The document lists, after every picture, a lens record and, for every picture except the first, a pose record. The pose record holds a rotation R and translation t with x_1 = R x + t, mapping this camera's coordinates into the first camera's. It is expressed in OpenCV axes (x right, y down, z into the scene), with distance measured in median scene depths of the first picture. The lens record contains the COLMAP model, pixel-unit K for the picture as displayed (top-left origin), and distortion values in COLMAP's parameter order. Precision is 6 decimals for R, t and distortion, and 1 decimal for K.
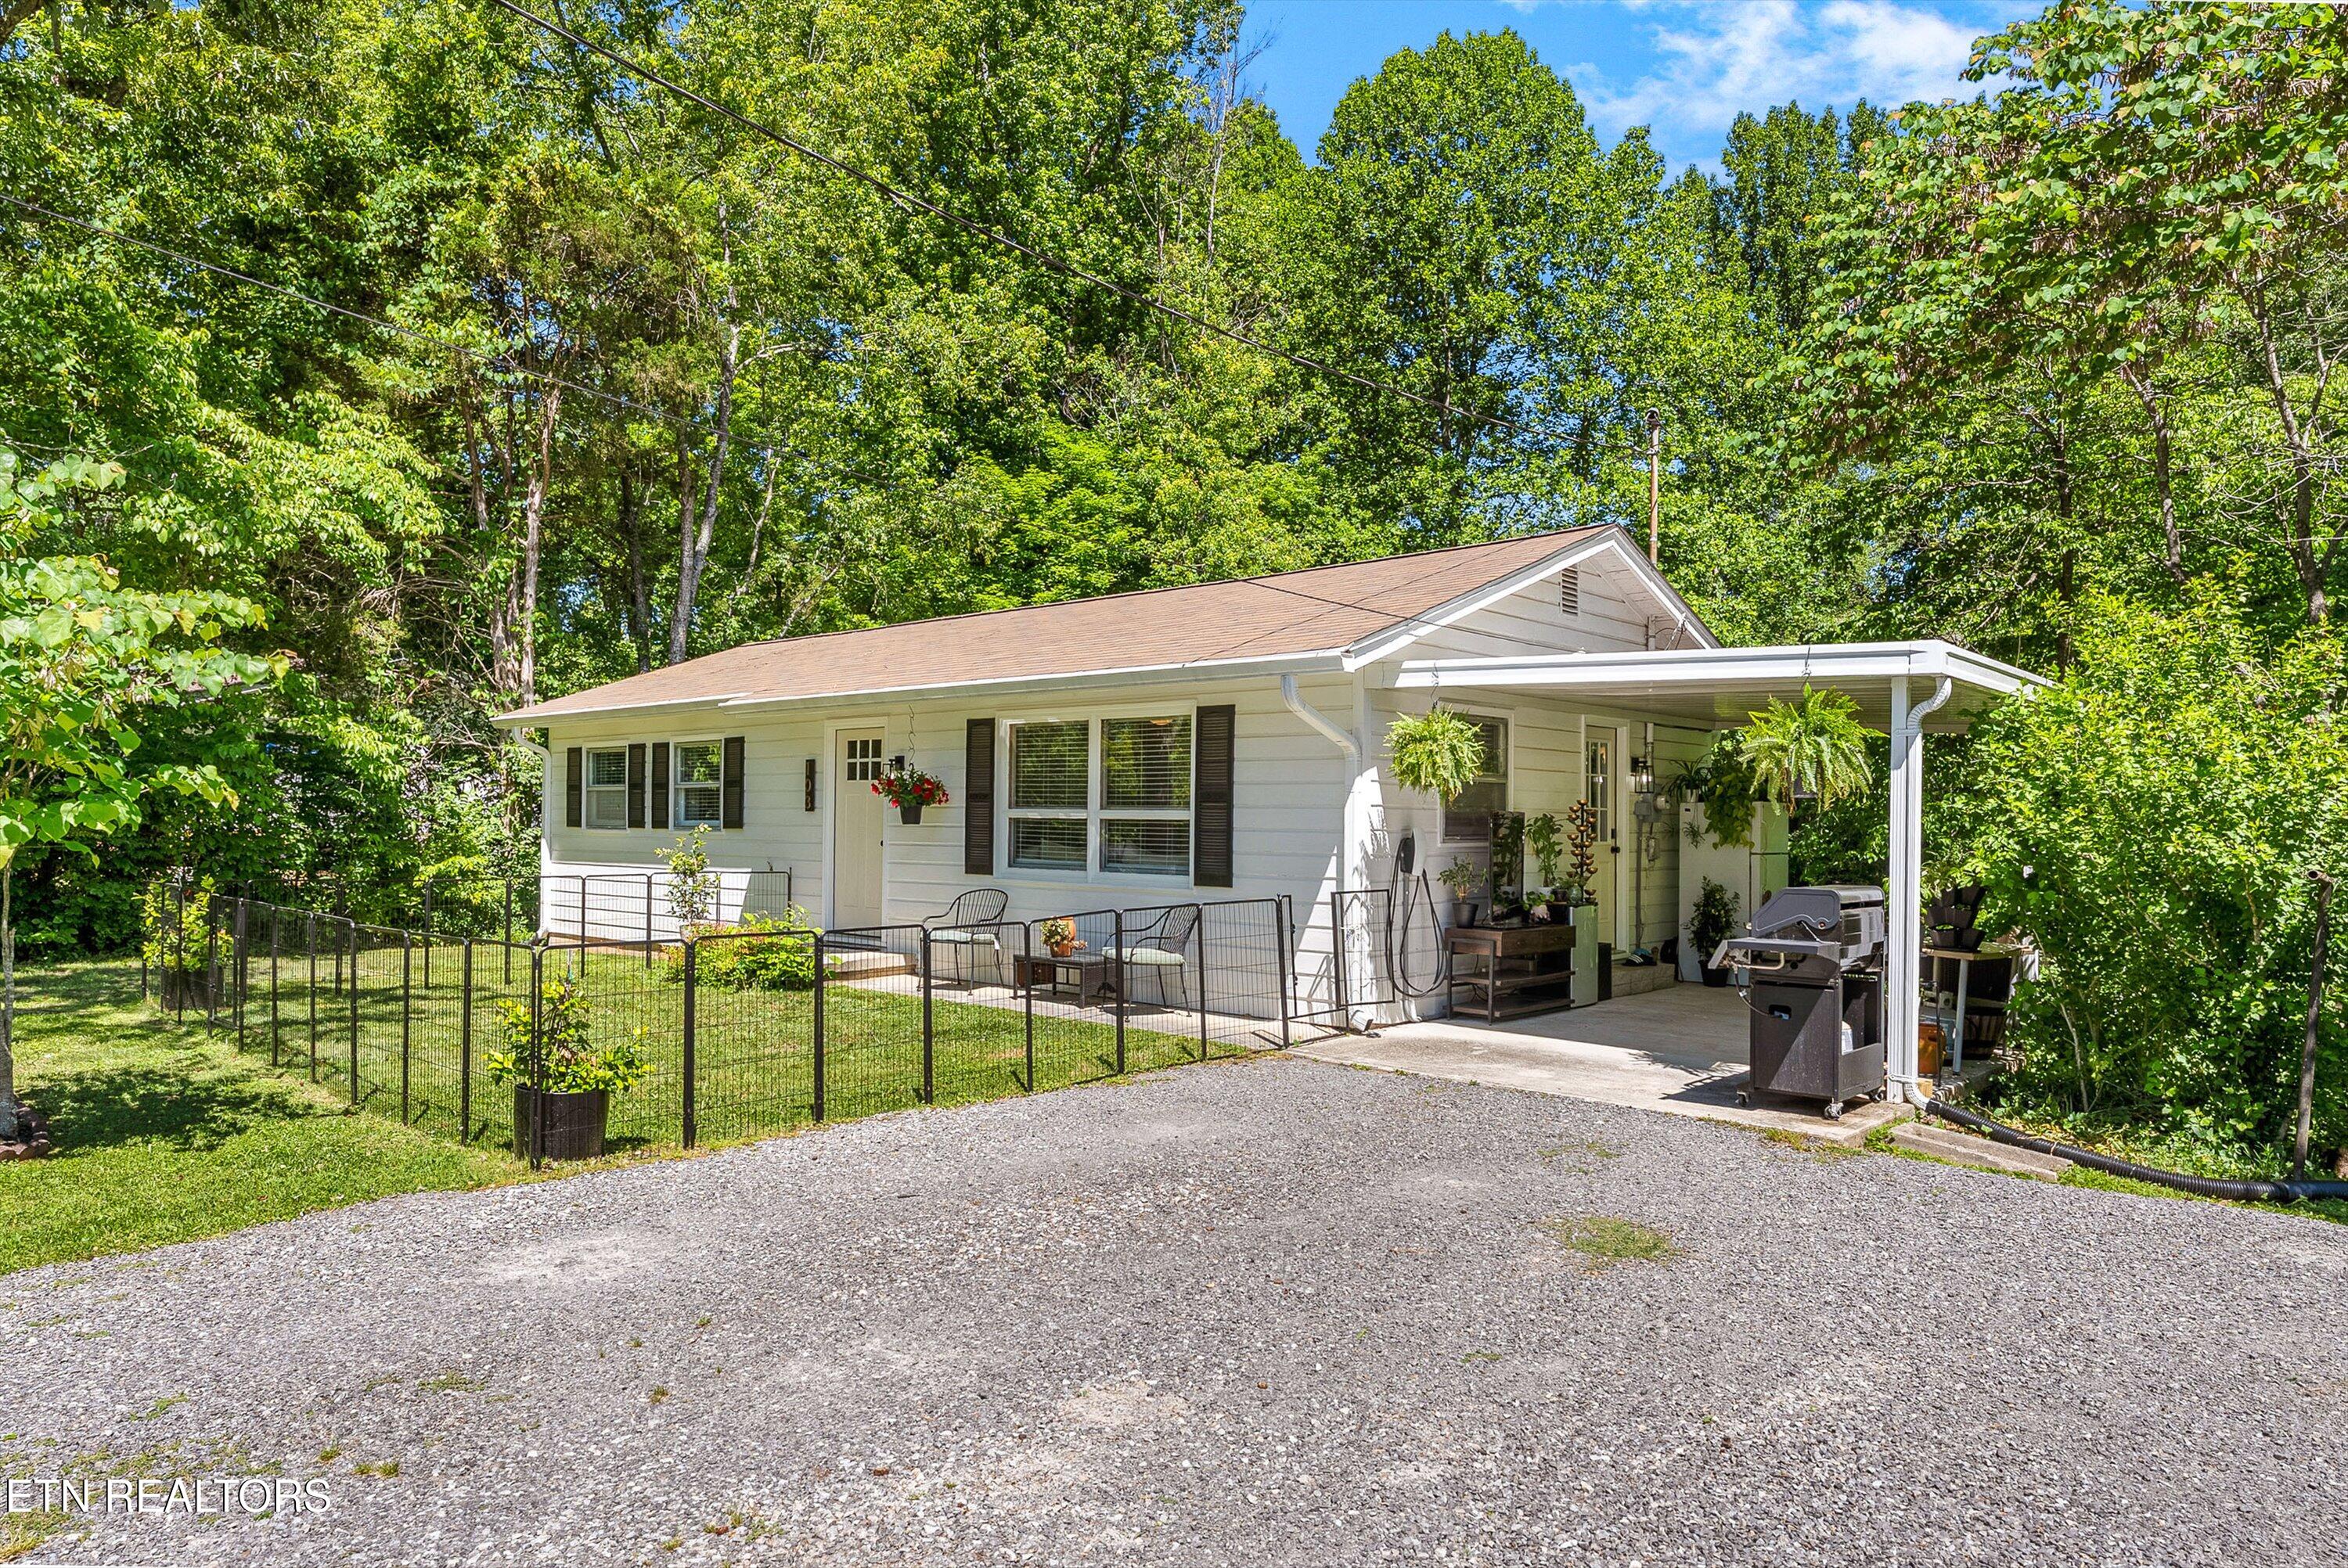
lens RADIAL K [[1378.8, 0, 1236.5], [0, 1378.8, 813.6], [0, 0, 1]] dist [-0.006893, 0.000589]
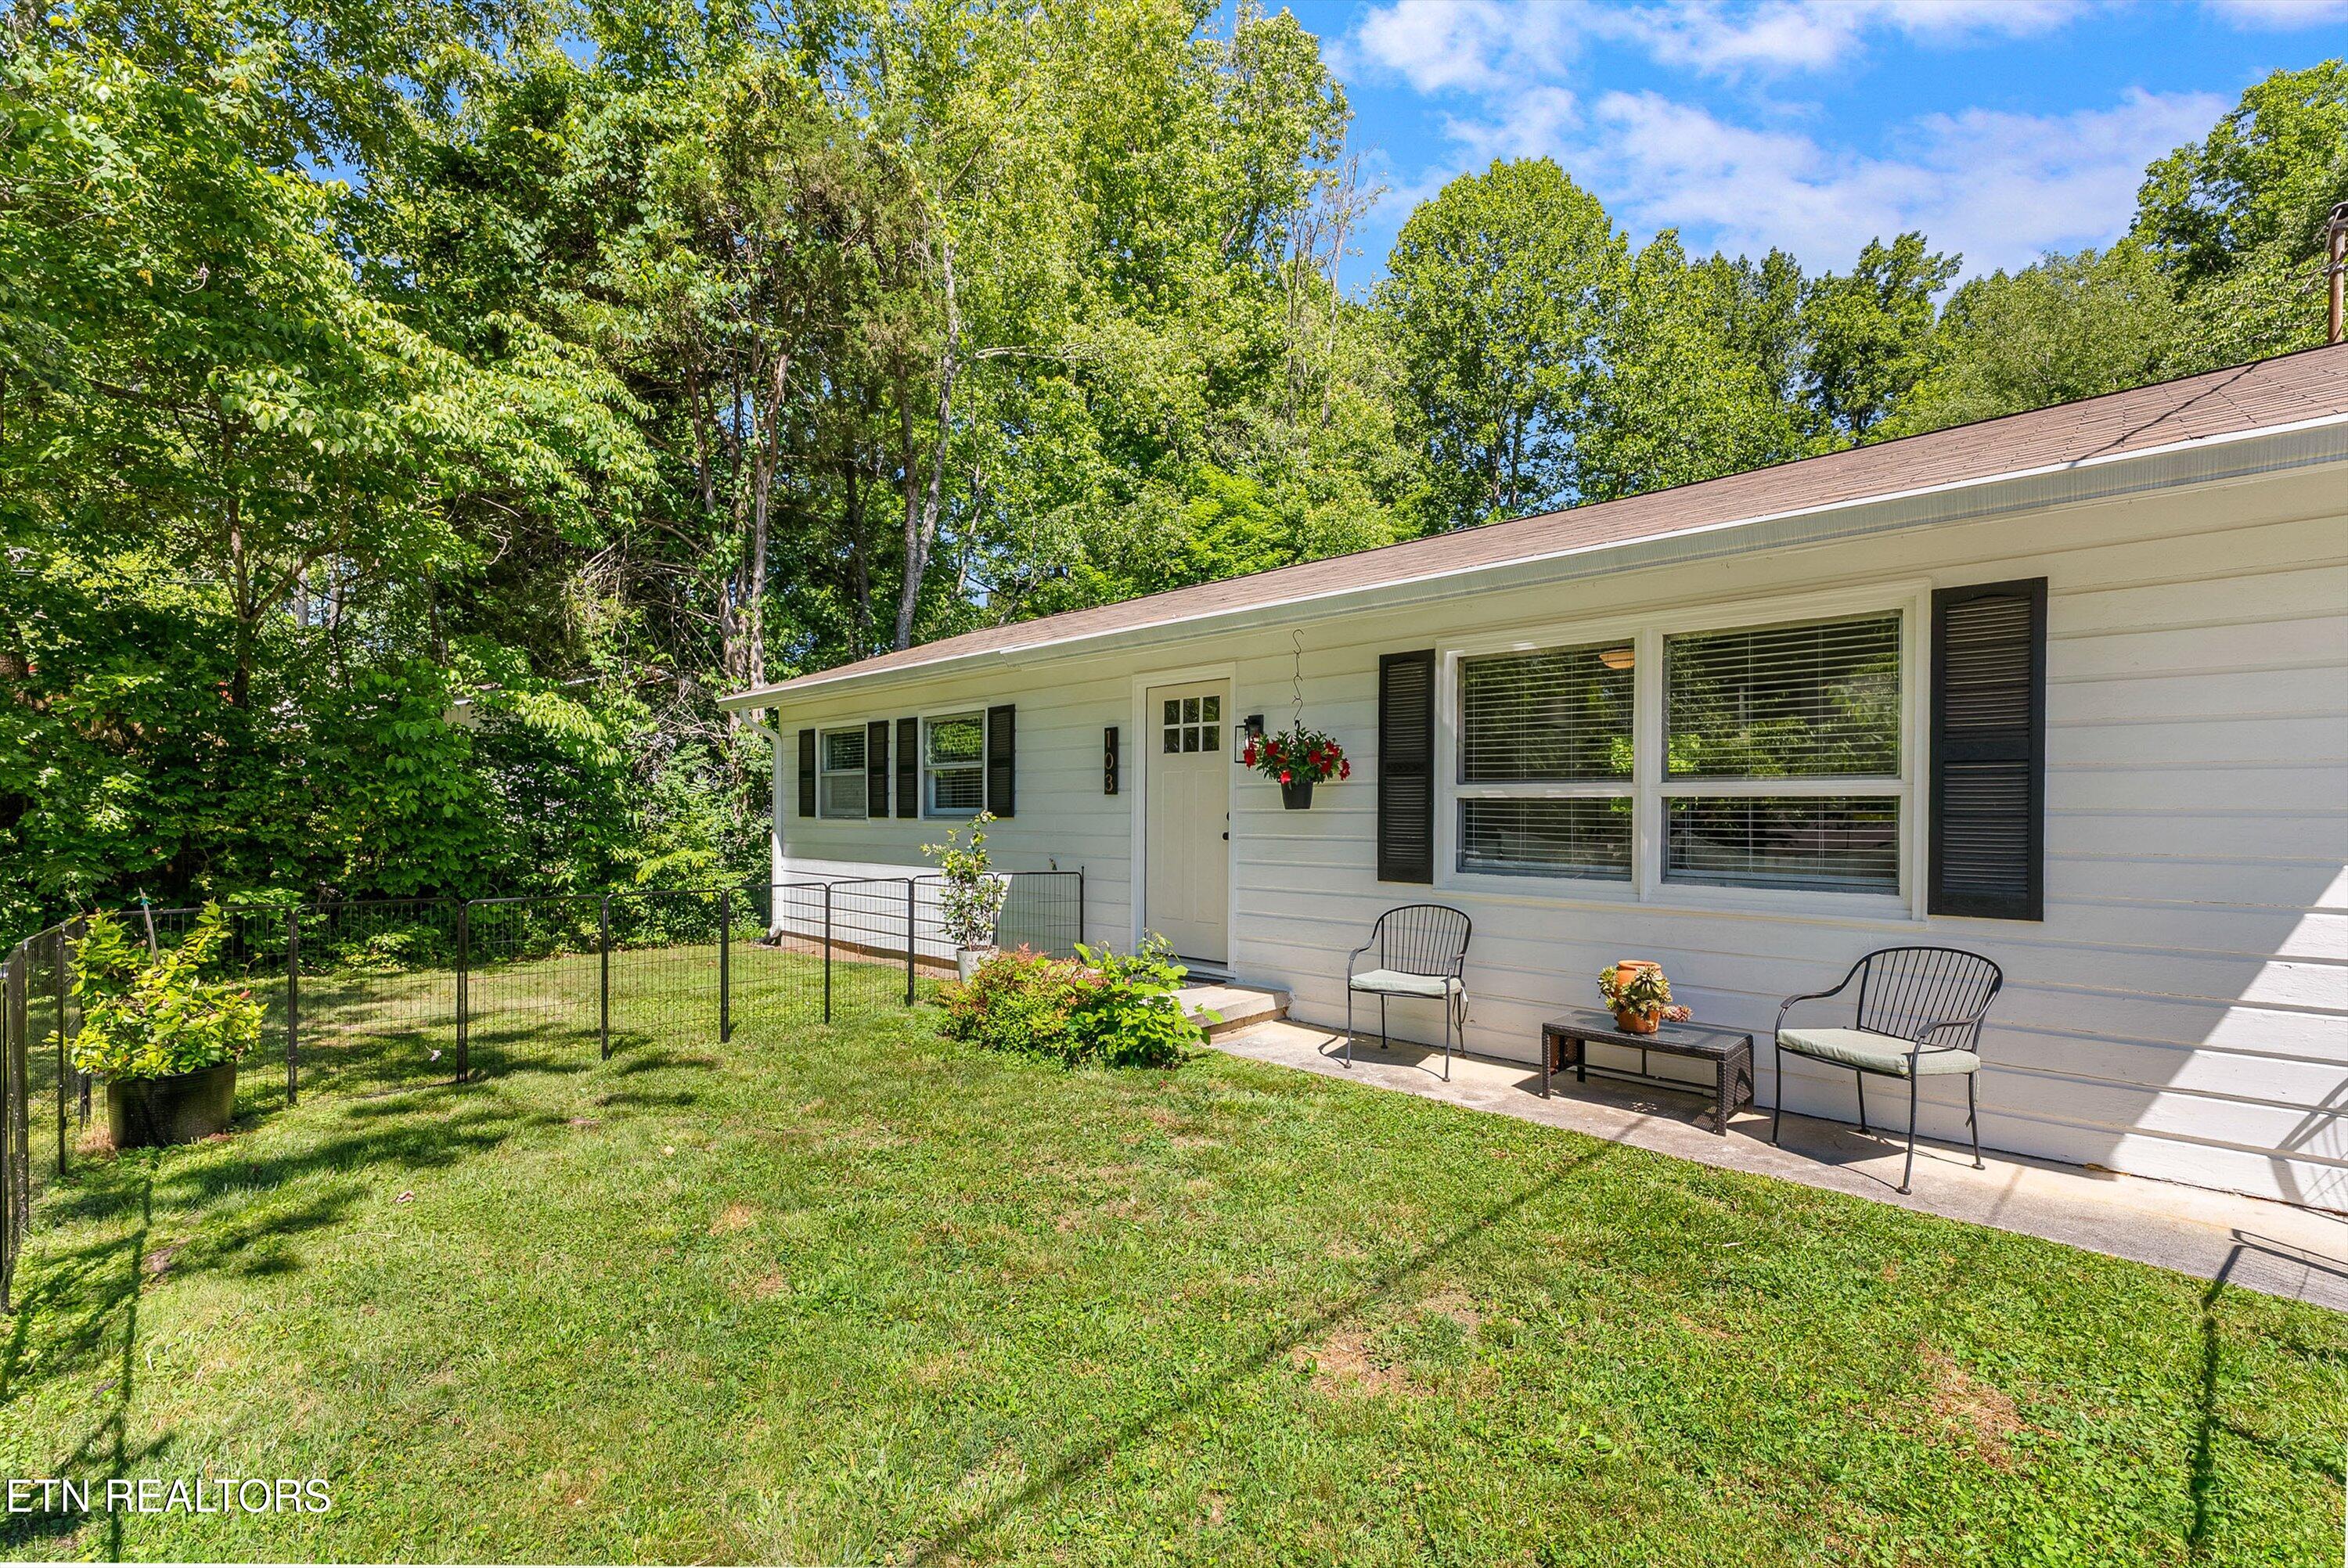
lens RADIAL K [[955.9, 0, 1207.4], [0, 955.9, 811.6], [0, 0, 1]] dist [-0.000971, -0.000139]
pose [[0.999088, -0.006076, -0.042261, -0.205828], [0.006301, 0.999967, 0.005203, 0.004934], [0.042228, -0.005465, 0.999093, 0.411119]]
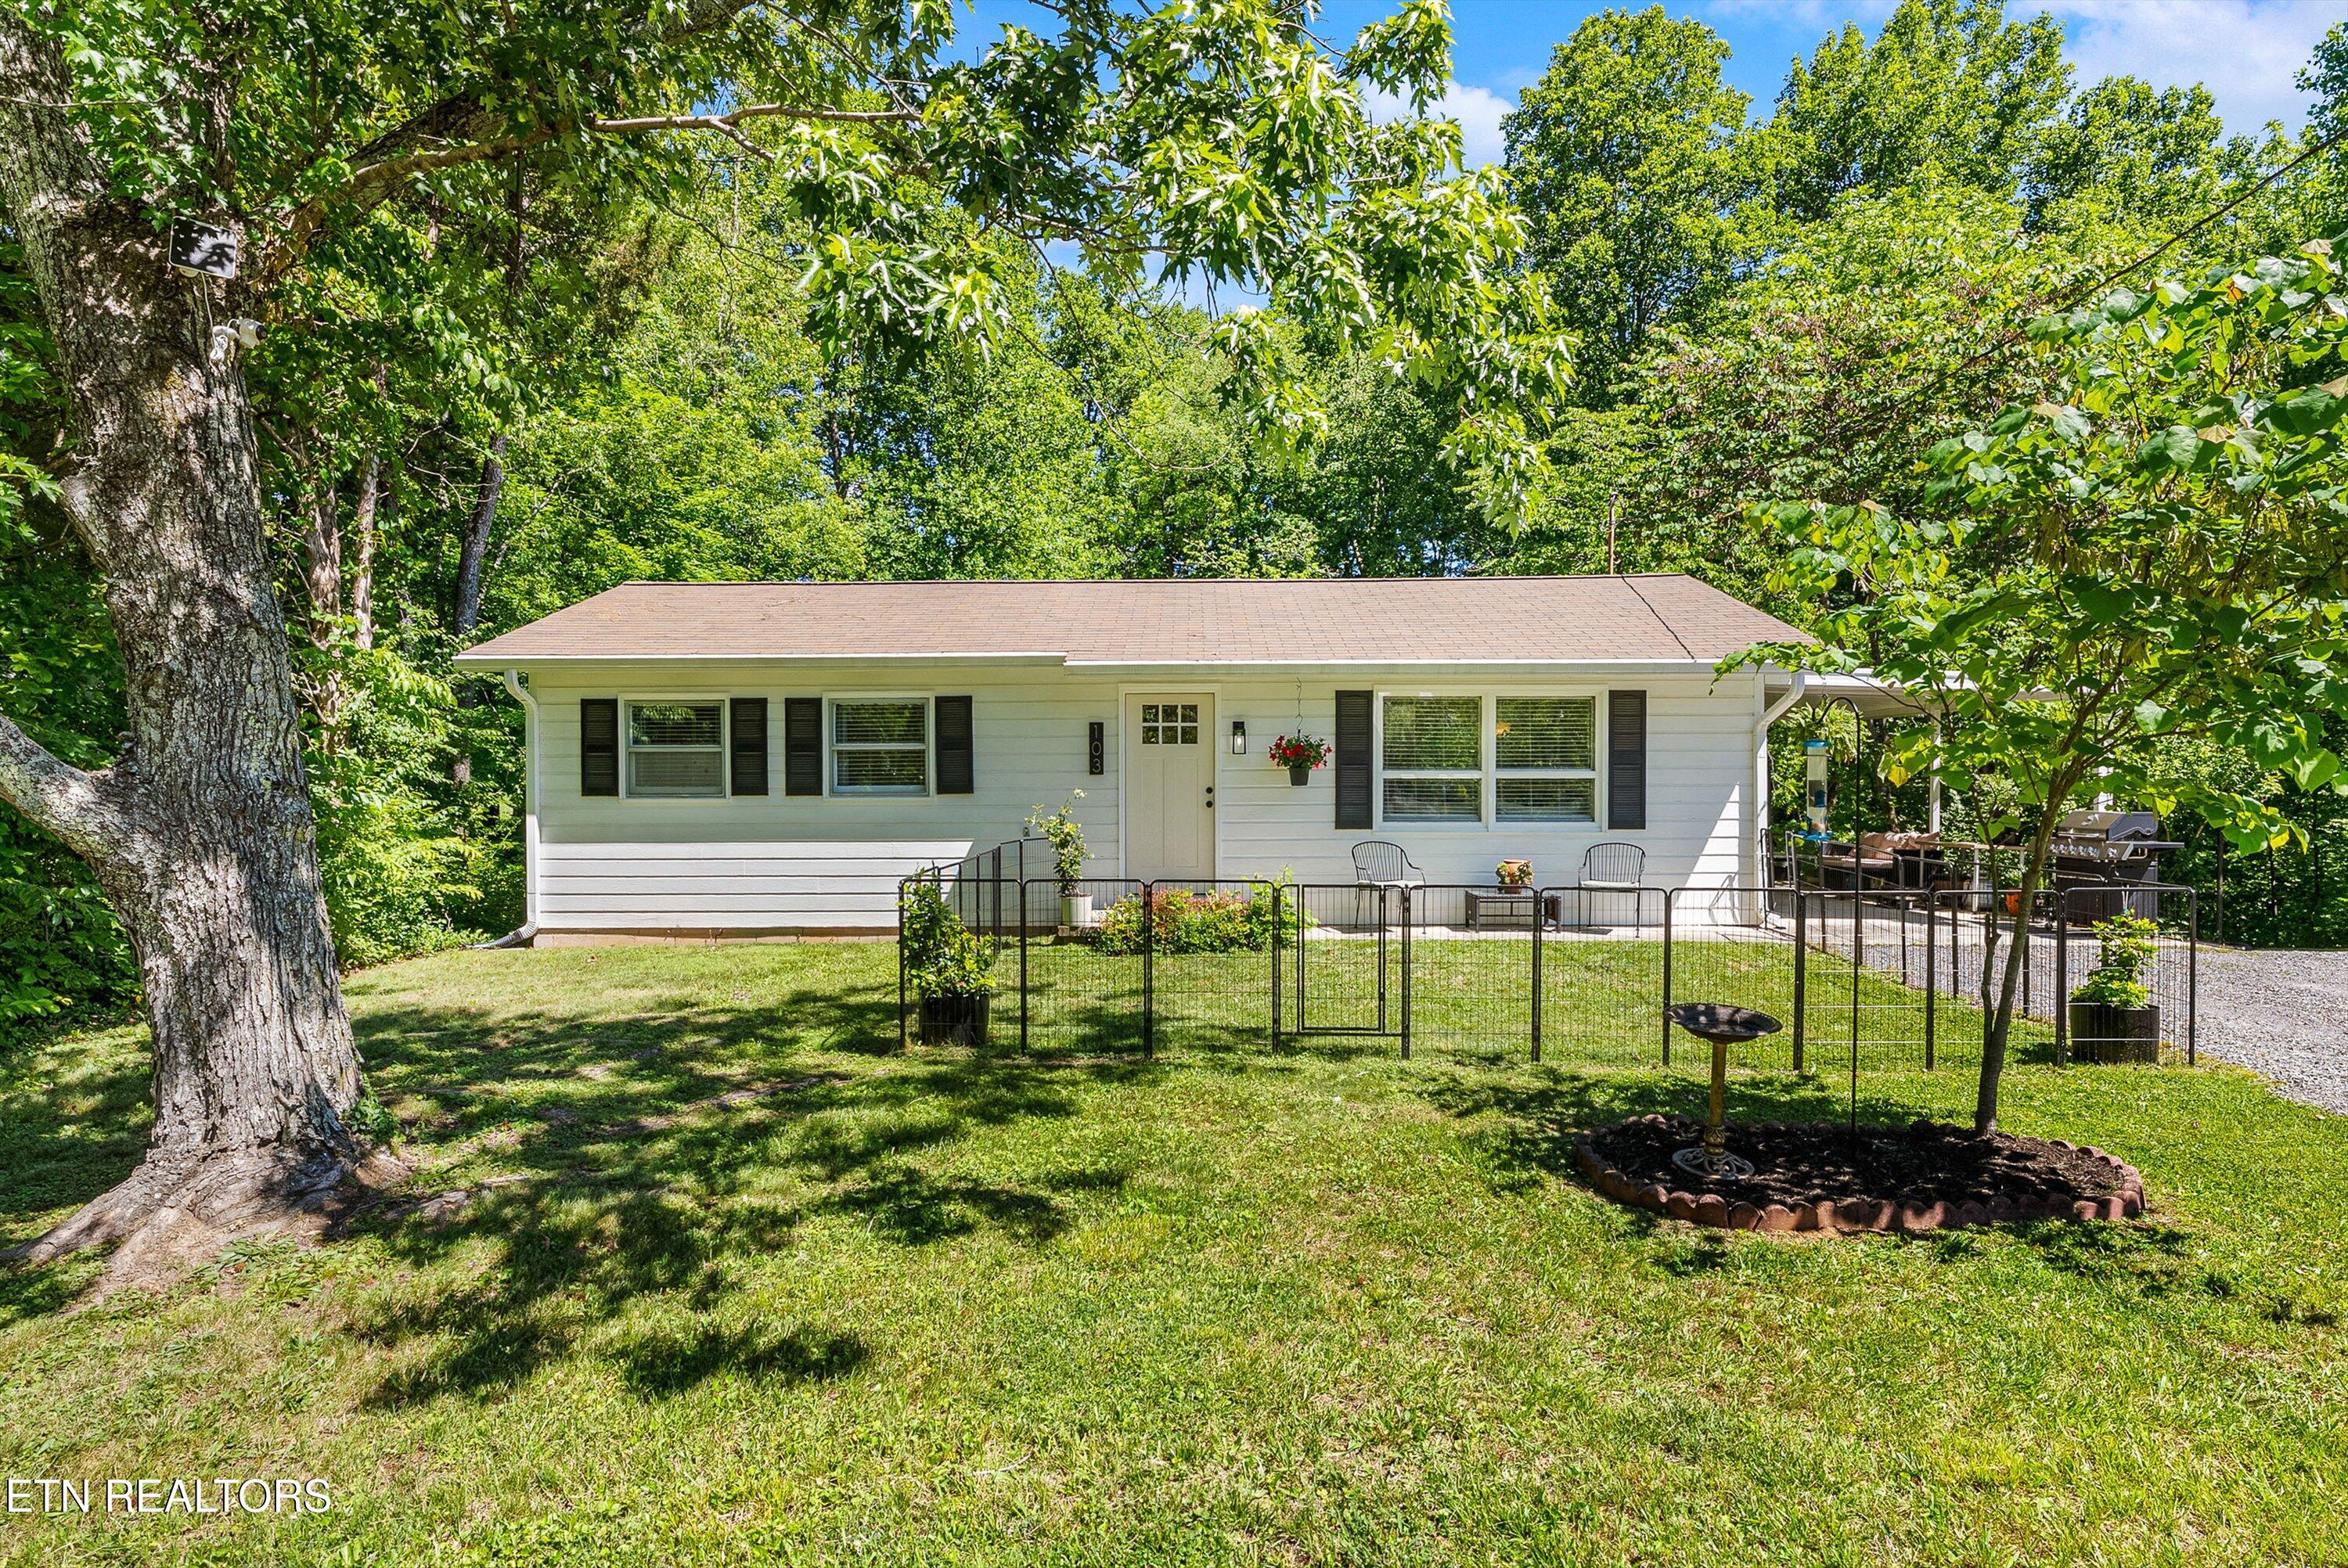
lens RADIAL K [[955.9, 0, 1207.4], [0, 955.9, 811.6], [0, 0, 1]] dist [-0.000971, -0.000139]
pose [[0.779157, -0.017915, 0.626573, -0.599795], [0.005269, 0.999743, 0.022033, 0.009336], [-0.626807, -0.013866, 0.779052, 0.364766]]
